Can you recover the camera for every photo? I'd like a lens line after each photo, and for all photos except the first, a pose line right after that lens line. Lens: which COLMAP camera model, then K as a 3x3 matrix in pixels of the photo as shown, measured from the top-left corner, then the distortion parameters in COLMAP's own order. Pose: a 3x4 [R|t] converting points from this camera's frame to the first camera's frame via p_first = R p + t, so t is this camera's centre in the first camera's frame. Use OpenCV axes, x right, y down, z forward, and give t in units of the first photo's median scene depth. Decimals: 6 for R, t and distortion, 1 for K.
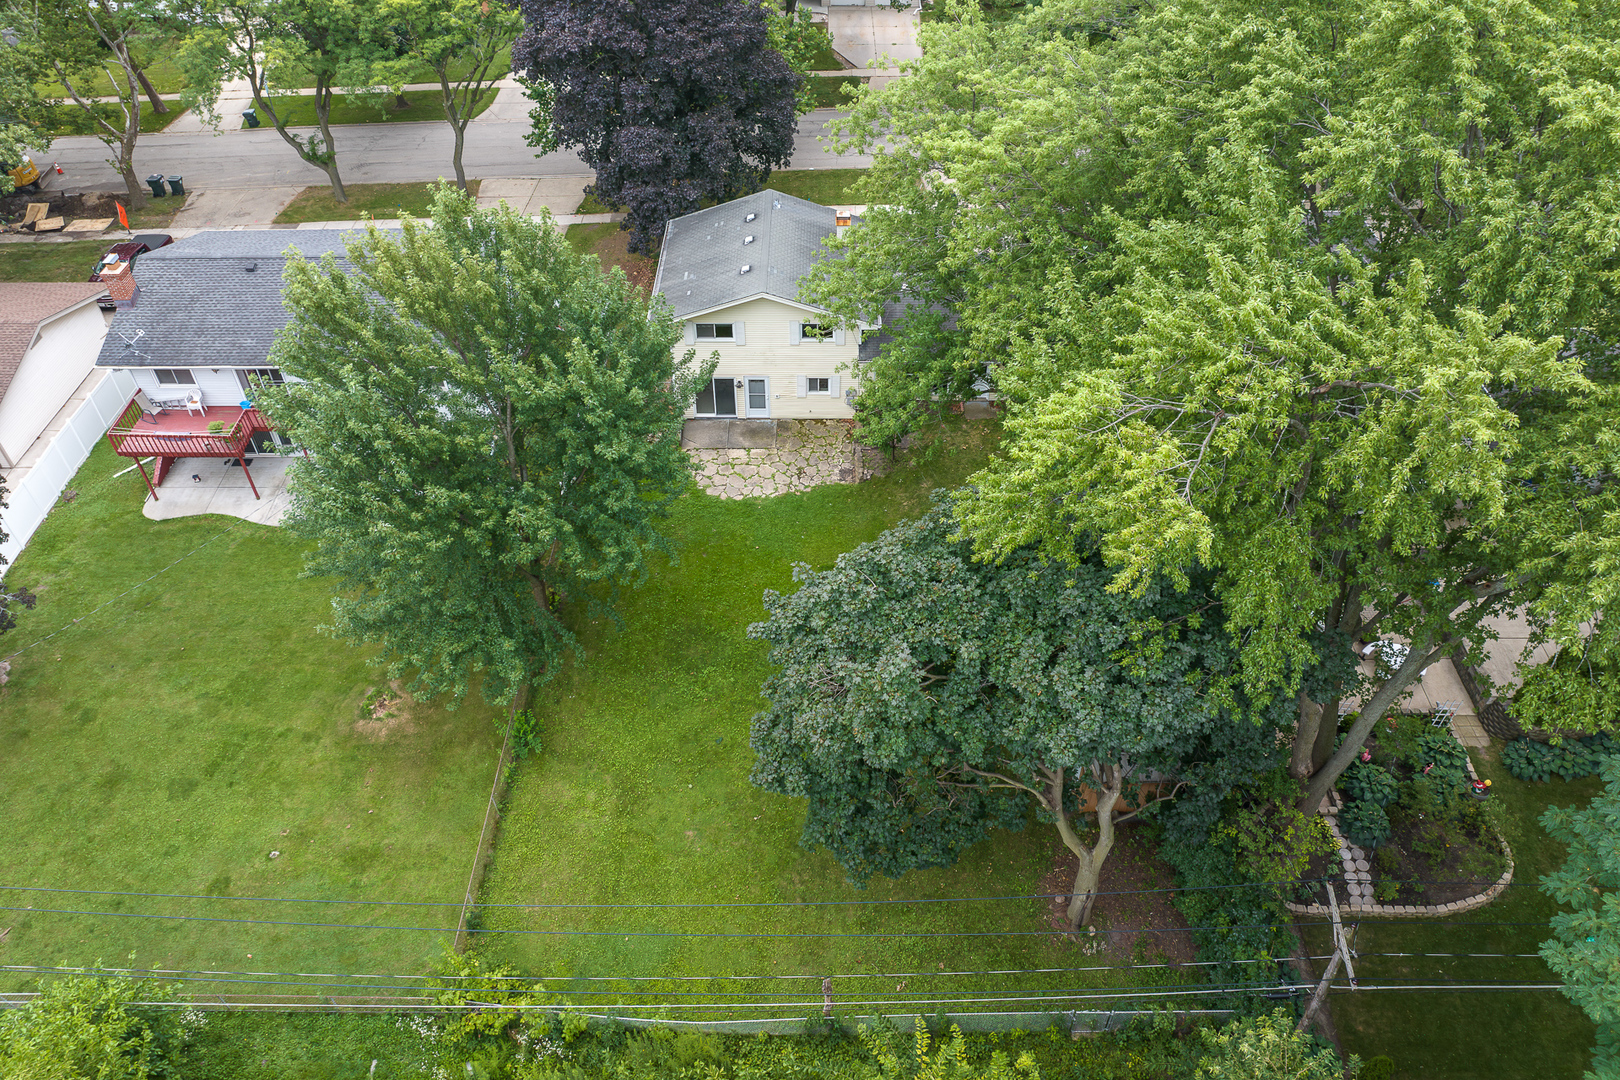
lens RADIAL K [[1158.3, 0, 829.0], [0, 1158.3, 490.6], [0, 0, 1]] dist [-0.027114, 0.003766]
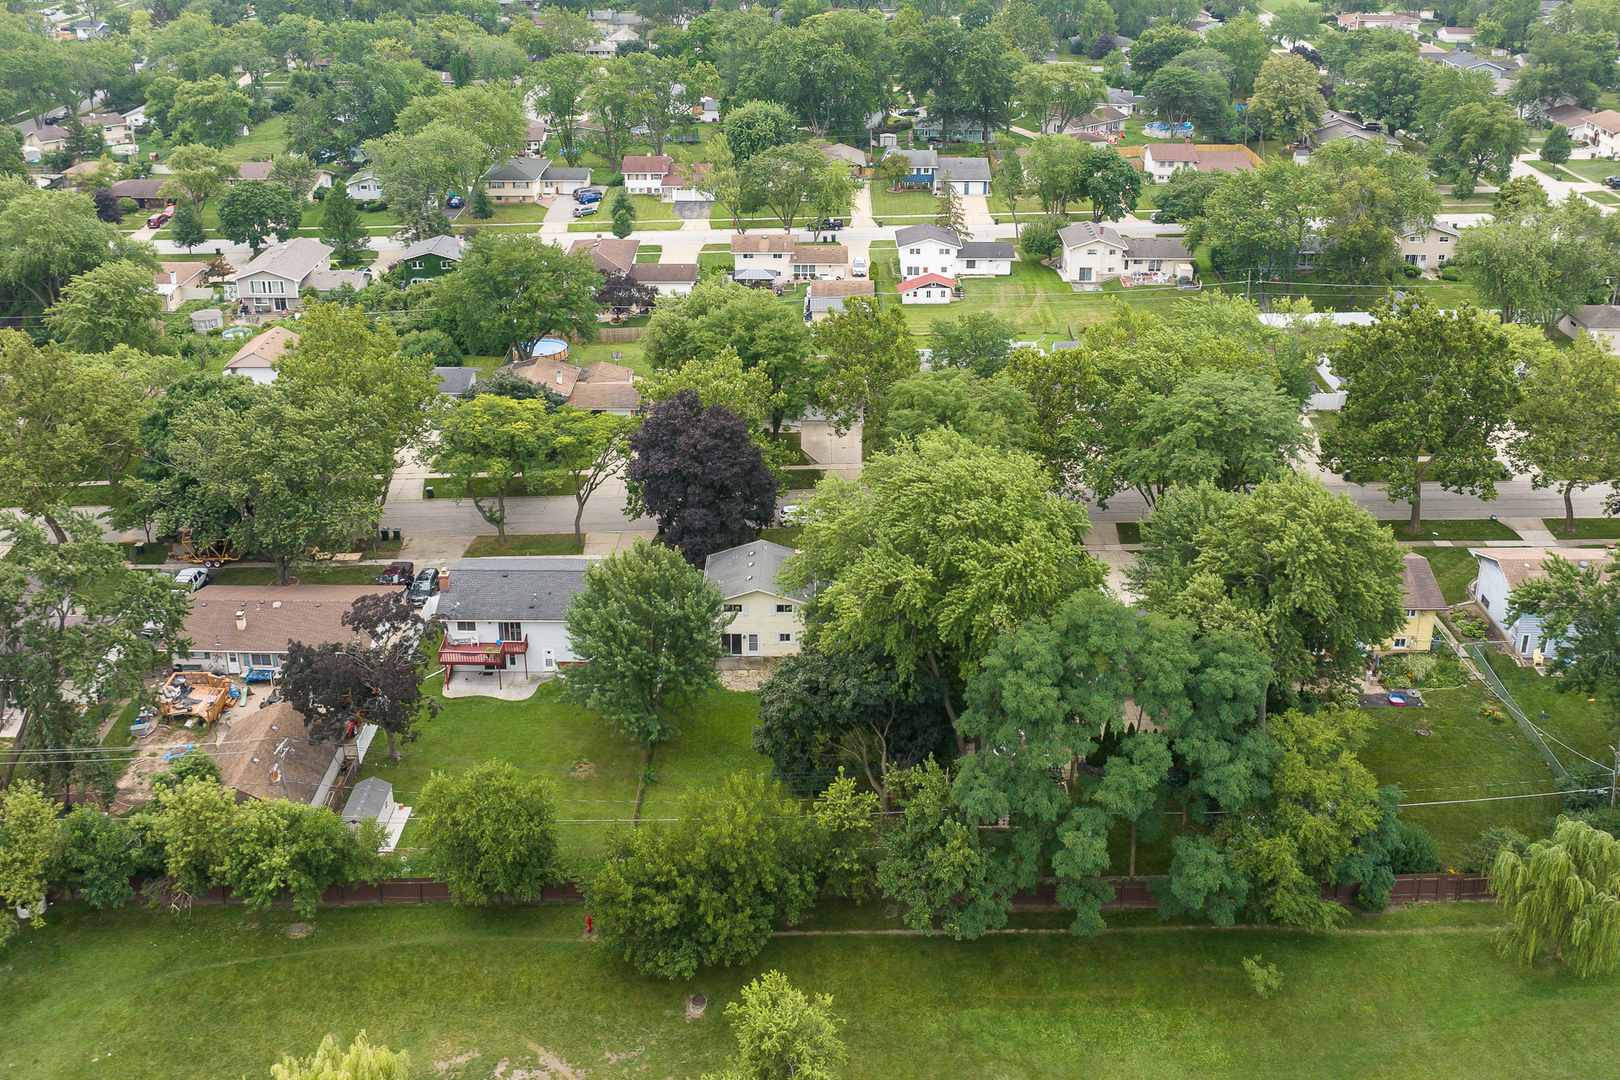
lens RADIAL K [[1158.3, 0, 829.0], [0, 1158.3, 490.6], [0, 0, 1]] dist [-0.027114, 0.003766]
pose [[0.999933, 0.005112, 0.010390, 0.042219], [-0.001842, 0.956080, -0.293101, 0.236514], [-0.011432, 0.293062, 0.956025, -0.907859]]
